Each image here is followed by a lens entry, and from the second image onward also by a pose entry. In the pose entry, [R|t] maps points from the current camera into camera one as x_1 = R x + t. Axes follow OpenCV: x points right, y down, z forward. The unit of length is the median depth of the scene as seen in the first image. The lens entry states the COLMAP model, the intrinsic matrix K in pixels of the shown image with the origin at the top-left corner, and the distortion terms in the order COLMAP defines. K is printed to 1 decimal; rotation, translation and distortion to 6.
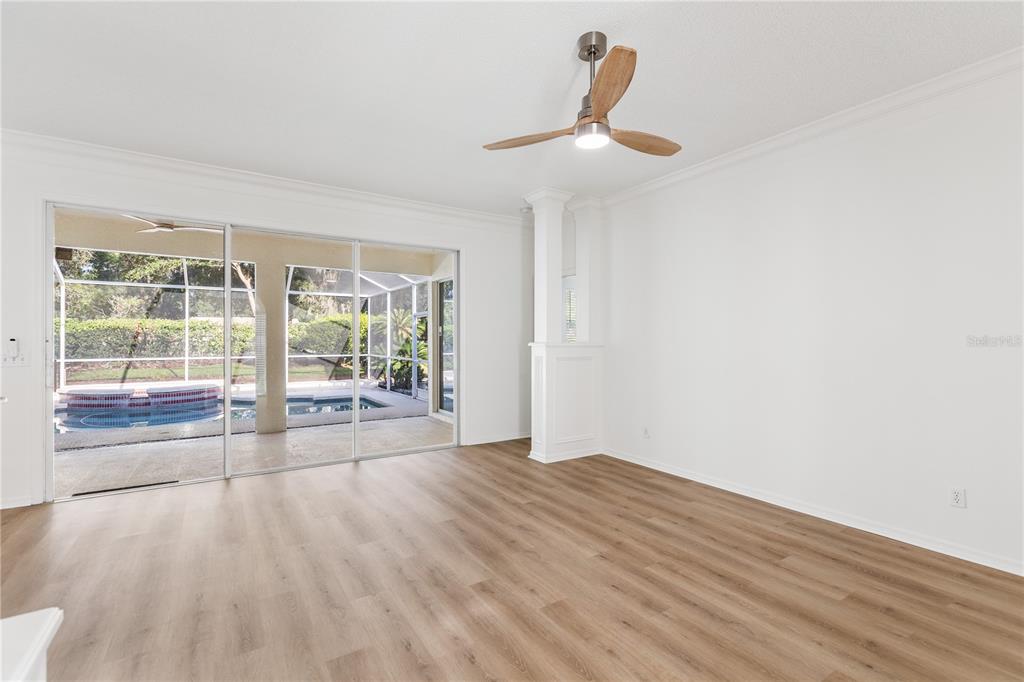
lens RADIAL K [[461.6, 0, 513.8], [0, 461.6, 337.4], [0, 0, 1]] dist [0.001045, -0.000516]
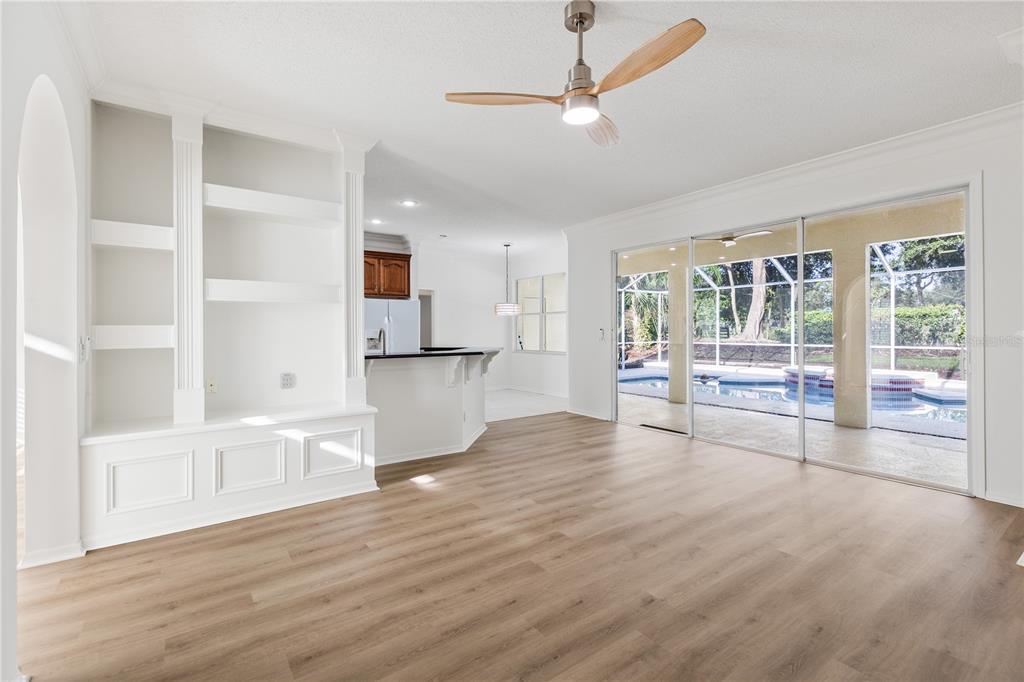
lens RADIAL K [[460.3, 0, 519.6], [0, 460.3, 328.1], [0, 0, 1]] dist [-0.001239, -0.000487]
pose [[0.056361, -0.005580, -0.998395, 0.881092], [0.010634, 0.999931, -0.004989, 0.007473], [0.998354, -0.010336, 0.056417, 0.665387]]
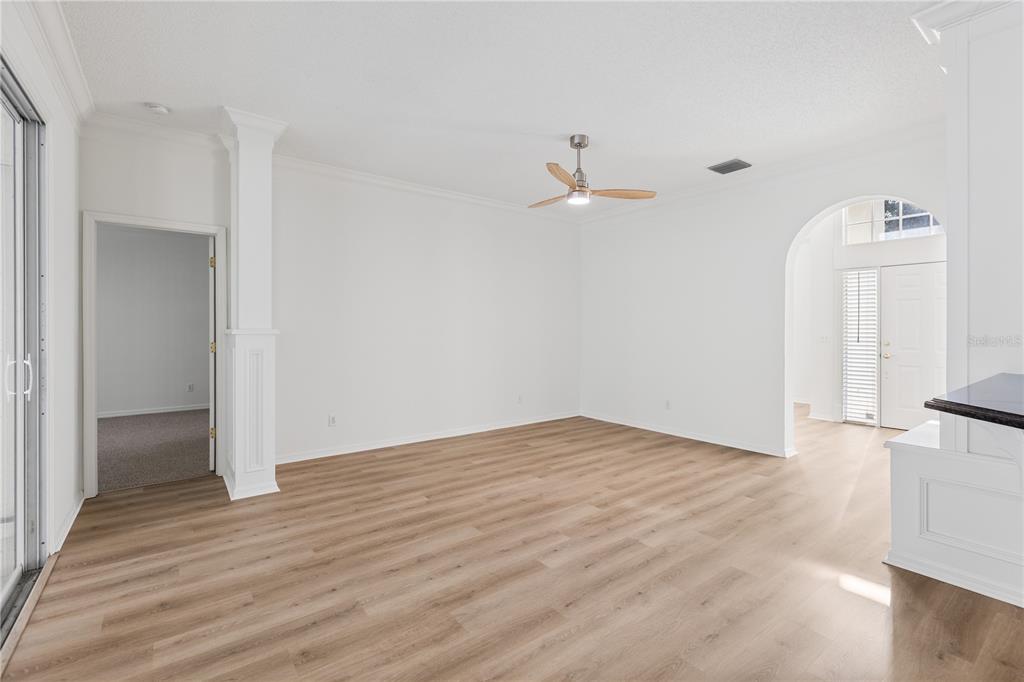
lens RADIAL K [[461.6, 0, 513.8], [0, 461.6, 337.4], [0, 0, 1]] dist [0.001045, -0.000516]
pose [[-0.068860, -0.021040, 0.997404, -1.117144], [-0.006033, 0.999768, 0.020673, 0.009096], [-0.997608, -0.004593, -0.068971, 1.074446]]
